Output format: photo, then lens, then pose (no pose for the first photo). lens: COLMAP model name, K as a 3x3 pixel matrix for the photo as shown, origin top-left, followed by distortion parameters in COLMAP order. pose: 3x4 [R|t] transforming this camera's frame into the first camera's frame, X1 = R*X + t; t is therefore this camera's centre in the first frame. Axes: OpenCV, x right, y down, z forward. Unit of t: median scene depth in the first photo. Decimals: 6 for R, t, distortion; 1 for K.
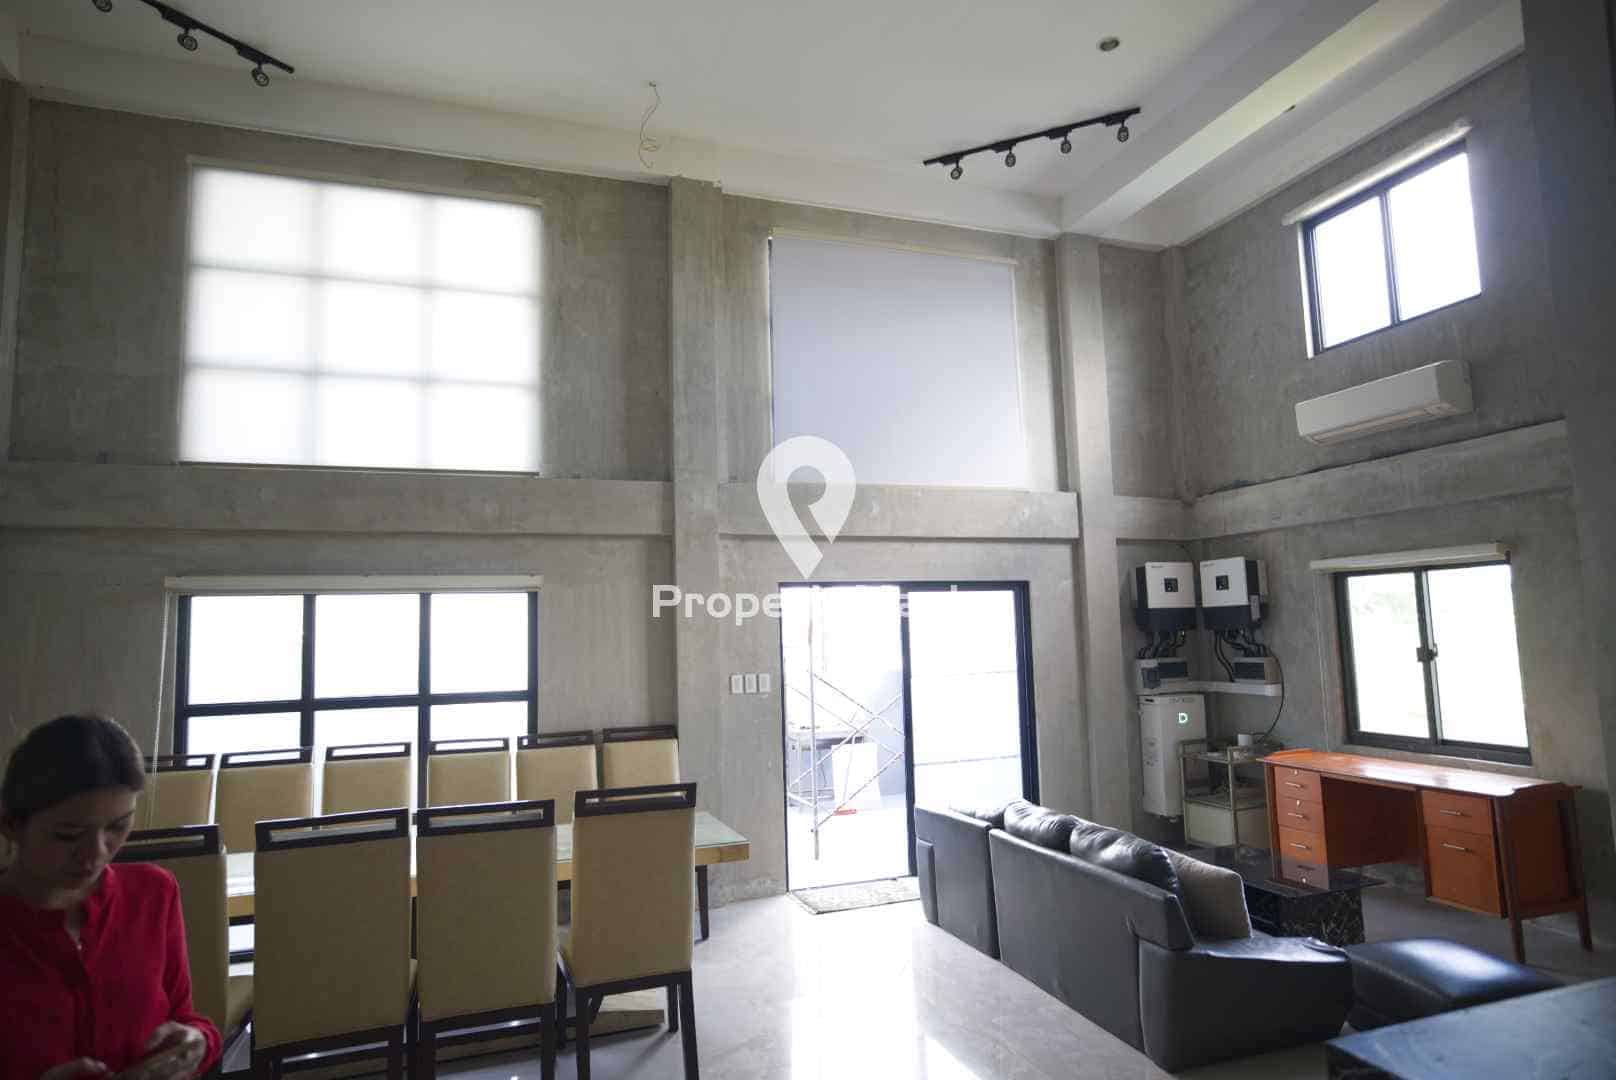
lens RADIAL K [[913.3, 0, 808.0], [0, 913.3, 540.0], [0, 0, 1]] dist [-0.040901, 0.032672]
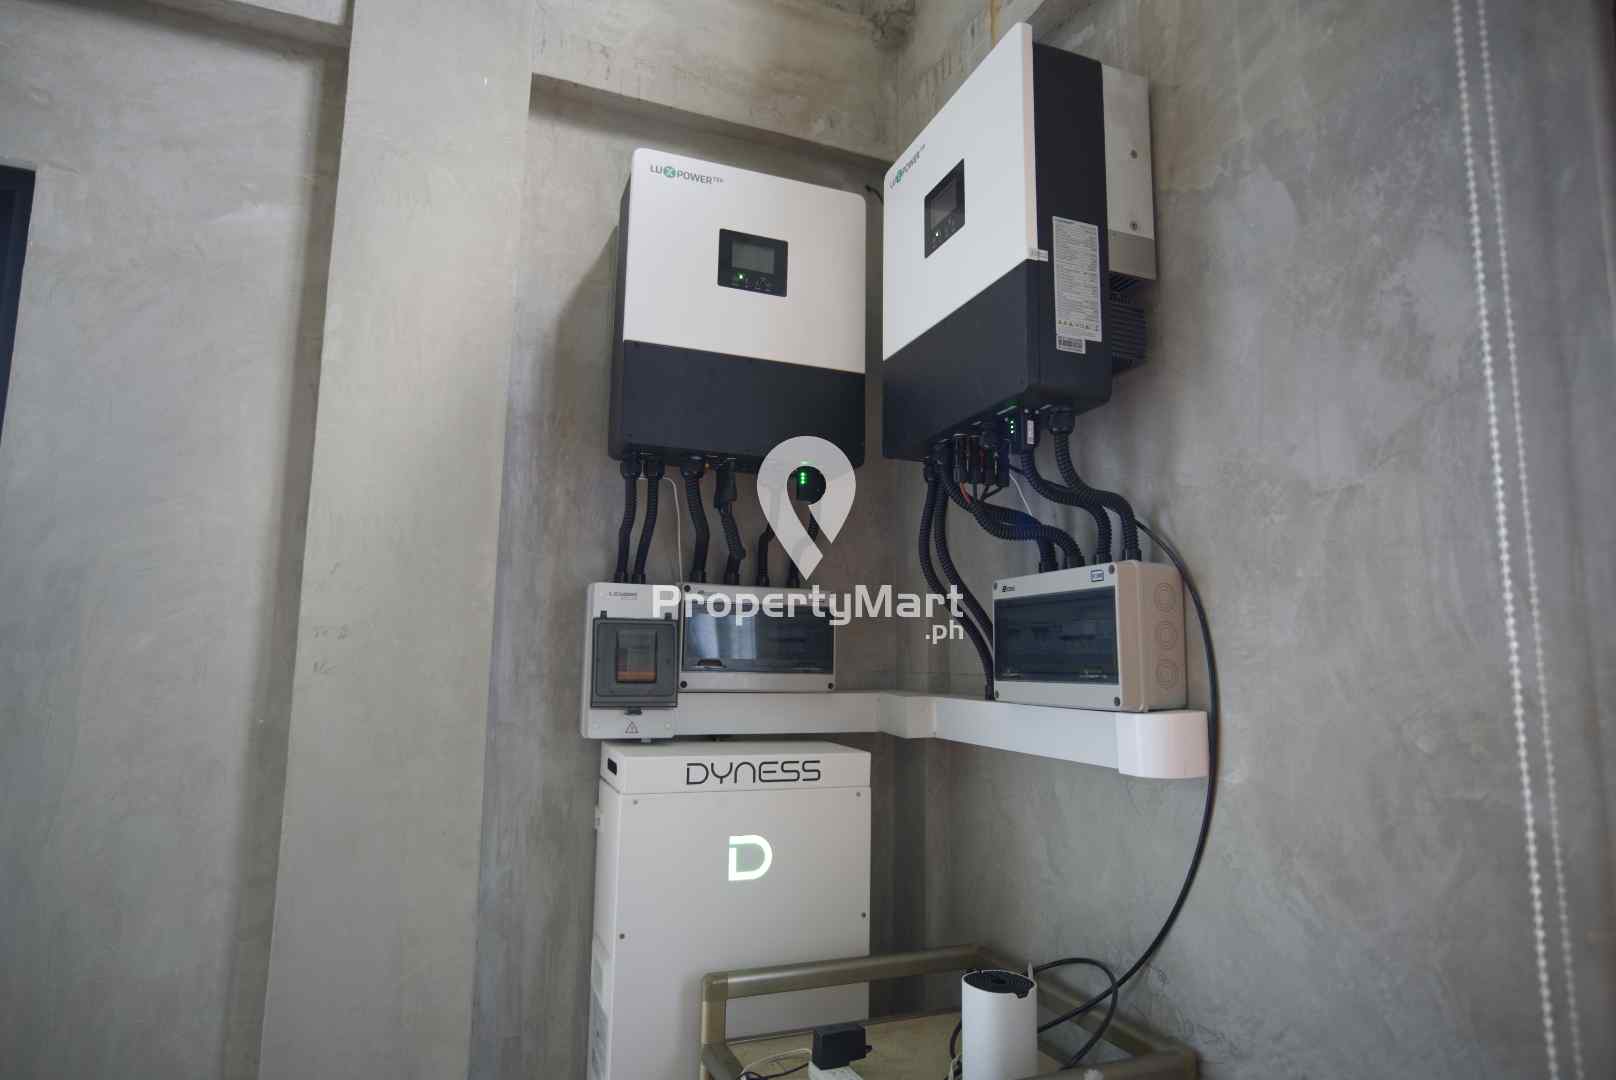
lens RADIAL K [[913.3, 0, 808.0], [0, 913.3, 540.0], [0, 0, 1]] dist [-0.040901, 0.032672]
pose [[0.999059, 0.042452, 0.008934, 0.434091], [-0.042156, 0.998627, -0.031089, 0.132131], [-0.010241, 0.030683, 0.999477, 0.808025]]
